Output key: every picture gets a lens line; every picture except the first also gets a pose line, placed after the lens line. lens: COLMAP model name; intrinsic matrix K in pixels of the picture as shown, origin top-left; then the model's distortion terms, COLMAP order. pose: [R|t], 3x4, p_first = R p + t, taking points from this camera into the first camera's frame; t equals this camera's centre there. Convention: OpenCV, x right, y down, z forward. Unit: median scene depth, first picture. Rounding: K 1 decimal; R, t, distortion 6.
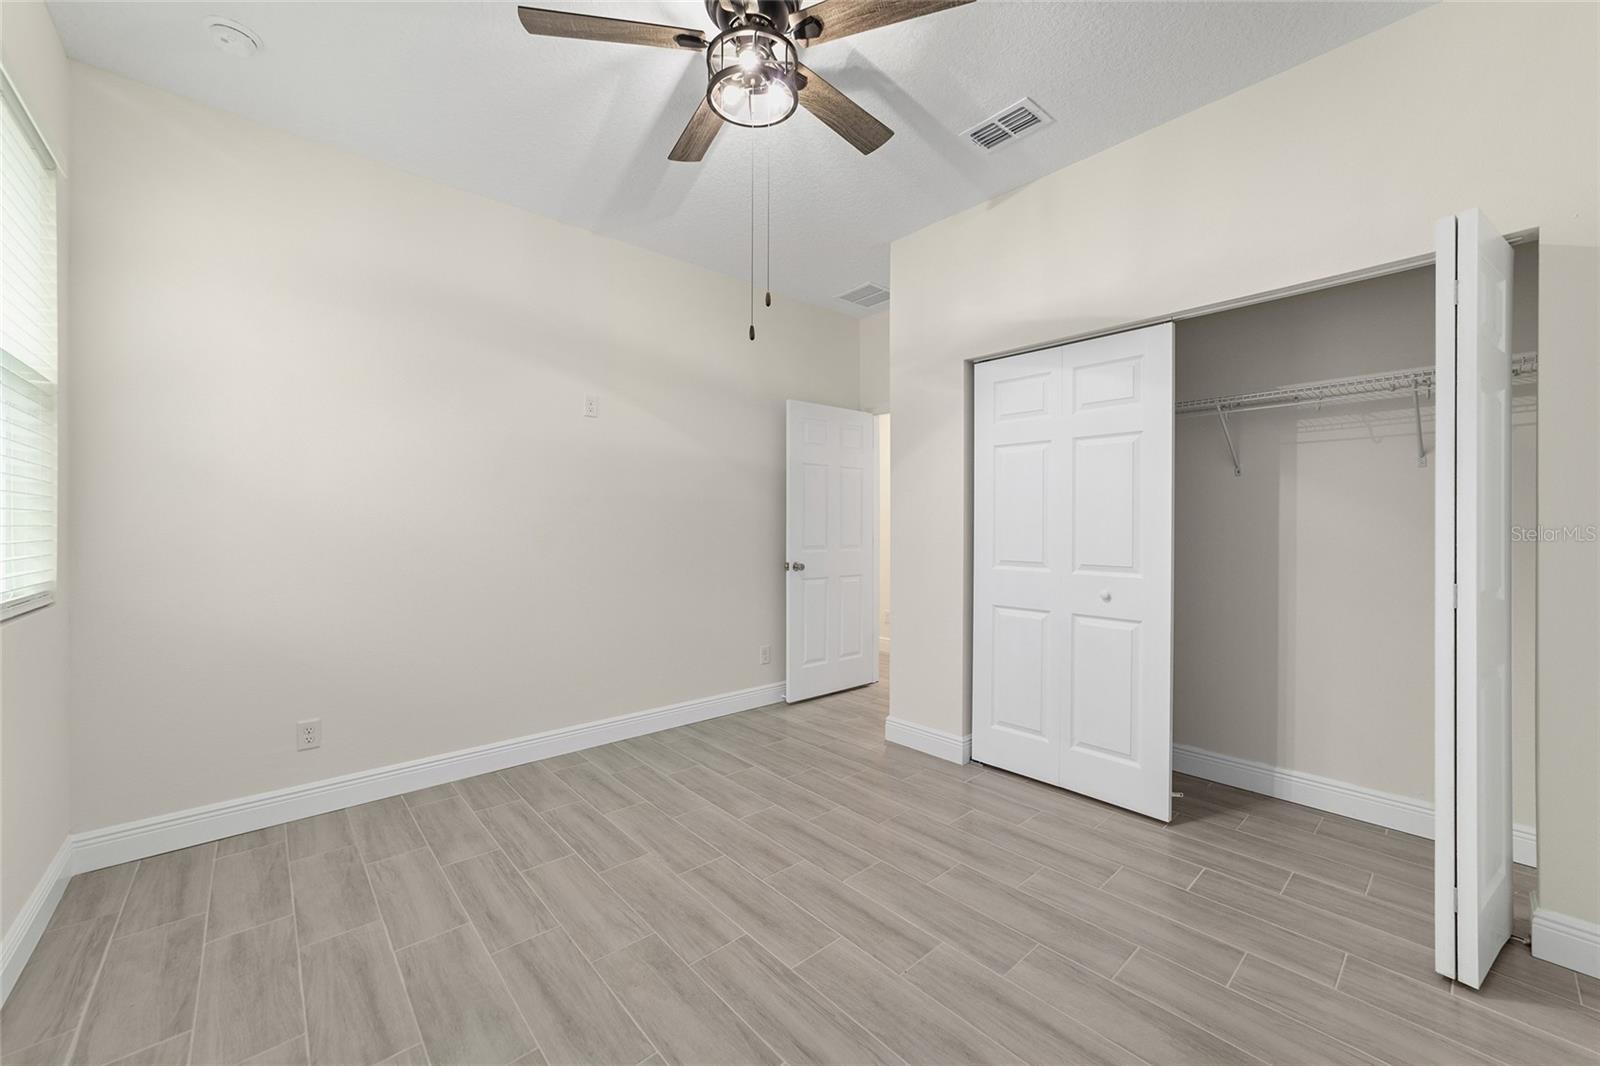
lens RADIAL K [[611.0, 0, 793.2], [0, 611.0, 528.4], [0, 0, 1]] dist [-0.009555, -0.000073]
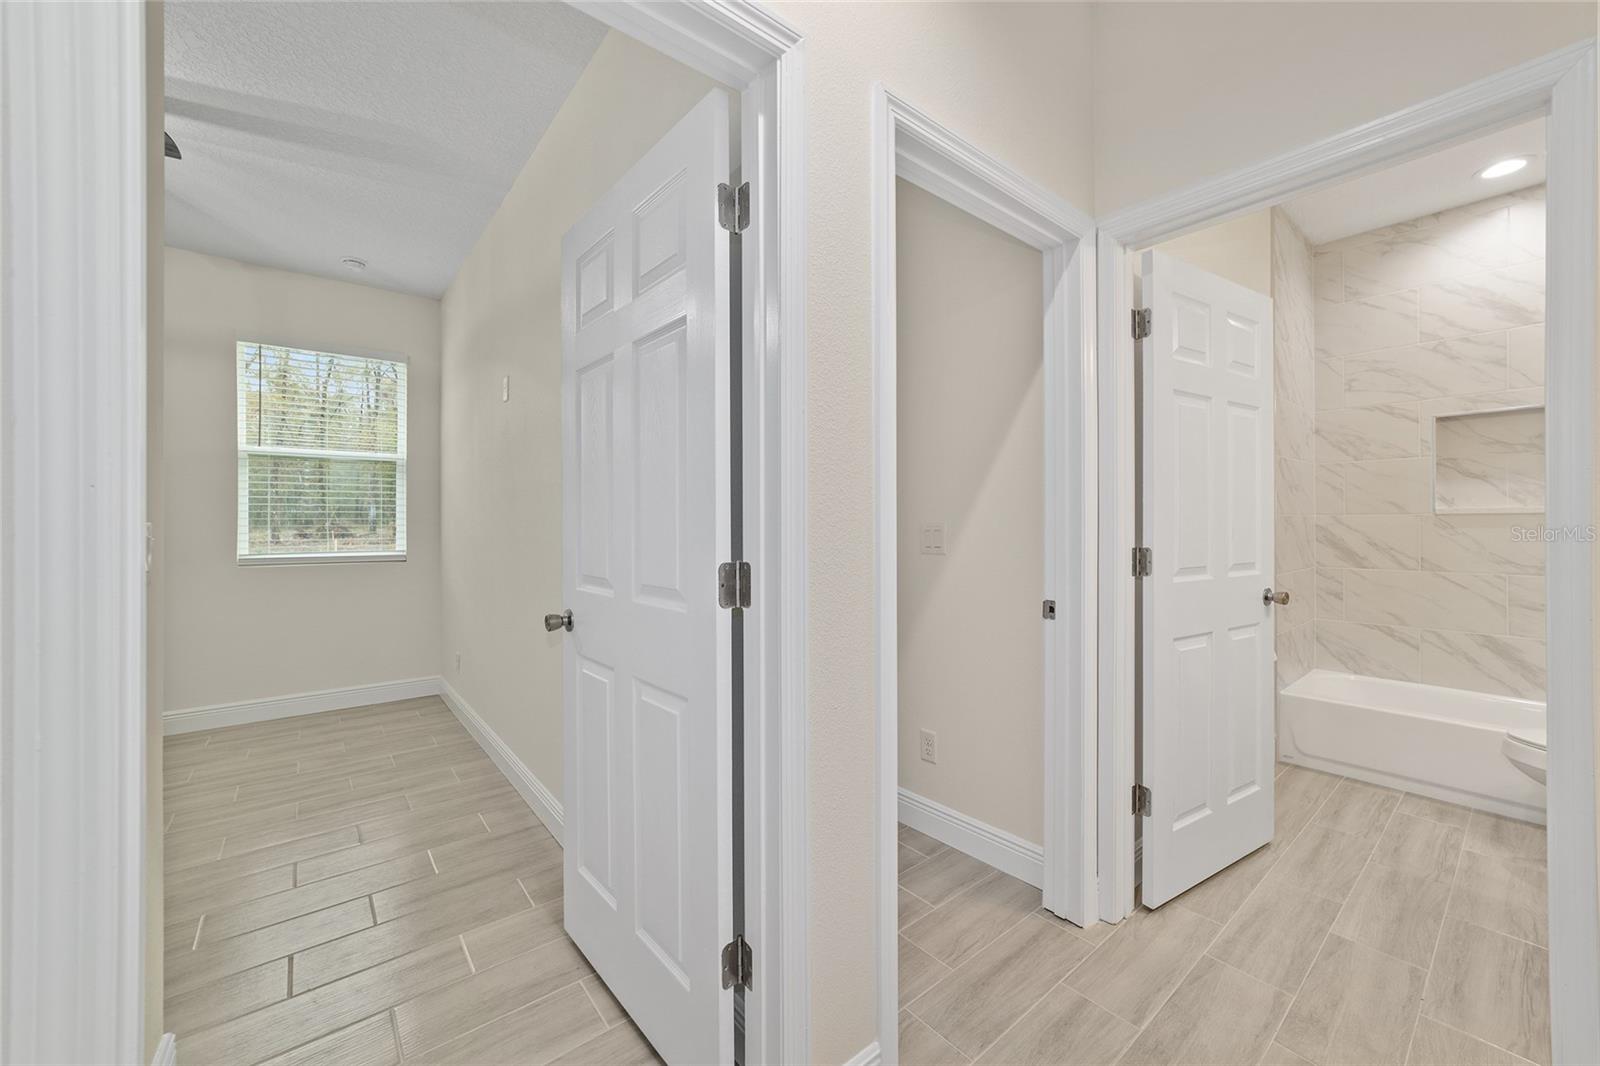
lens RADIAL K [[611.0, 0, 793.2], [0, 611.0, 528.4], [0, 0, 1]] dist [-0.009555, -0.000073]
pose [[-0.041373, 0.001514, -0.999143, 0.882036], [-0.002186, 0.999996, 0.001606, -0.001218], [0.999141, 0.002251, -0.041370, 2.431575]]
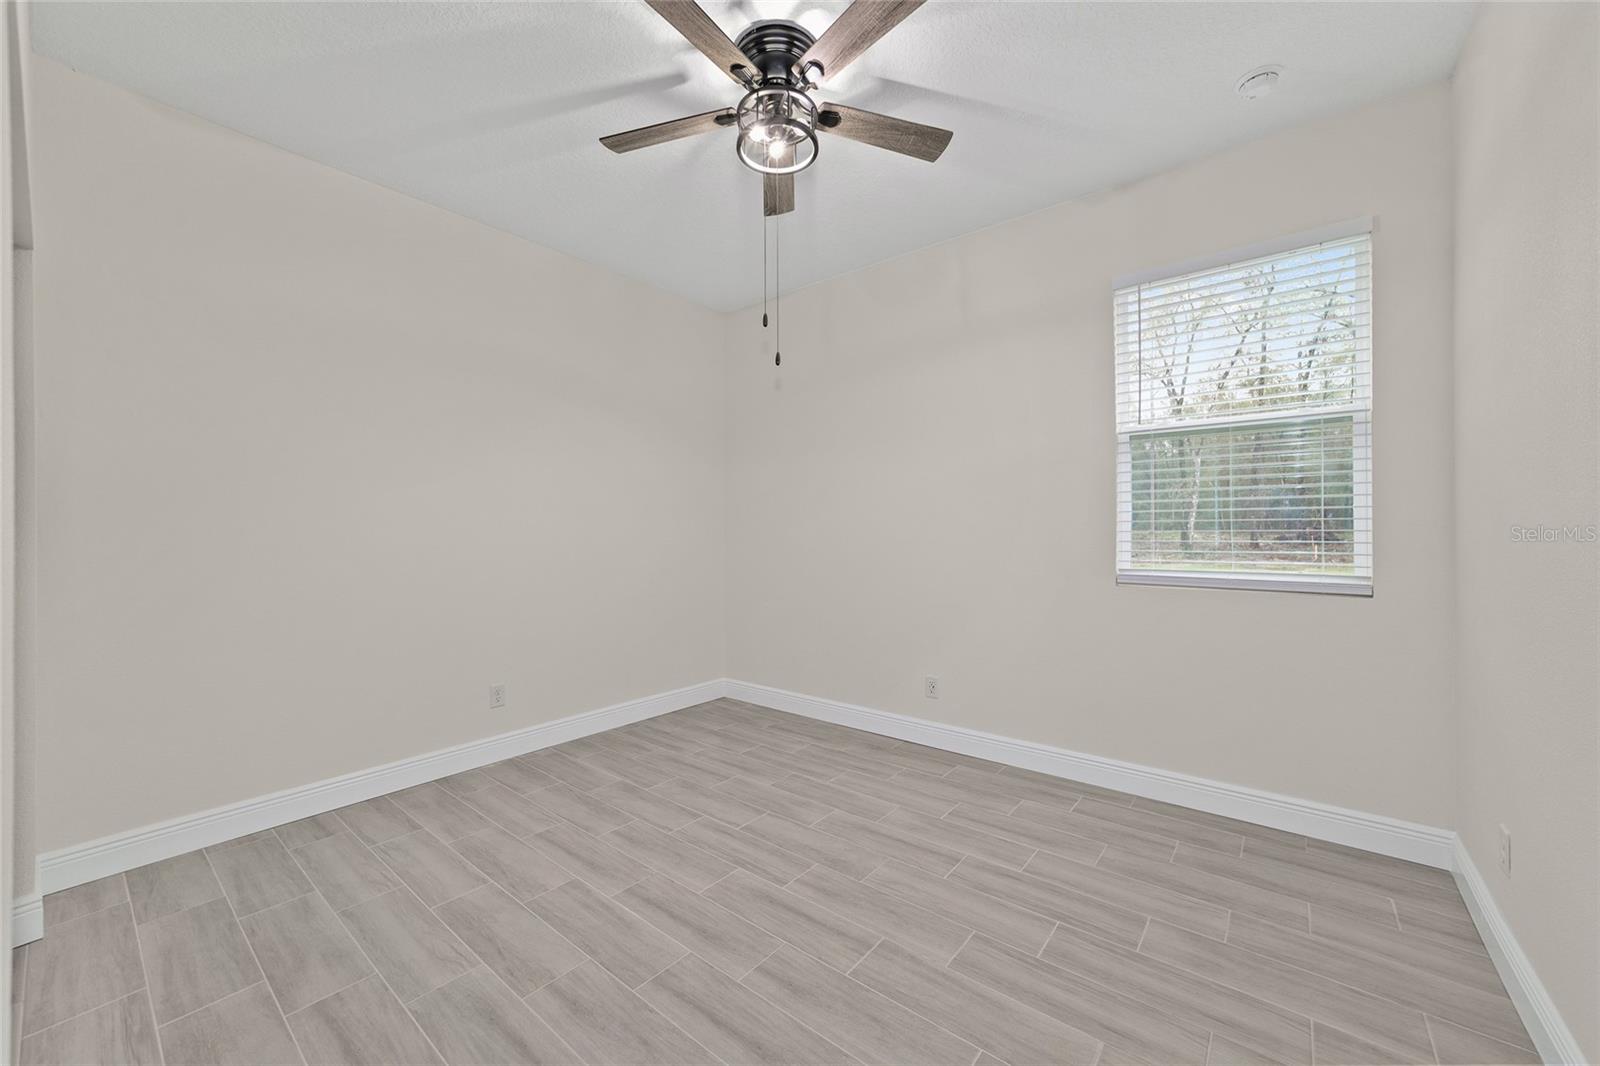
lens RADIAL K [[611.0, 0, 793.2], [0, 611.0, 528.4], [0, 0, 1]] dist [-0.009555, -0.000073]
pose [[-0.985949, 0.000887, -0.167041, 0.085309], [0.000831, 1.000000, 0.000403, -0.010279], [0.167042, 0.000259, -0.985950, 1.938974]]
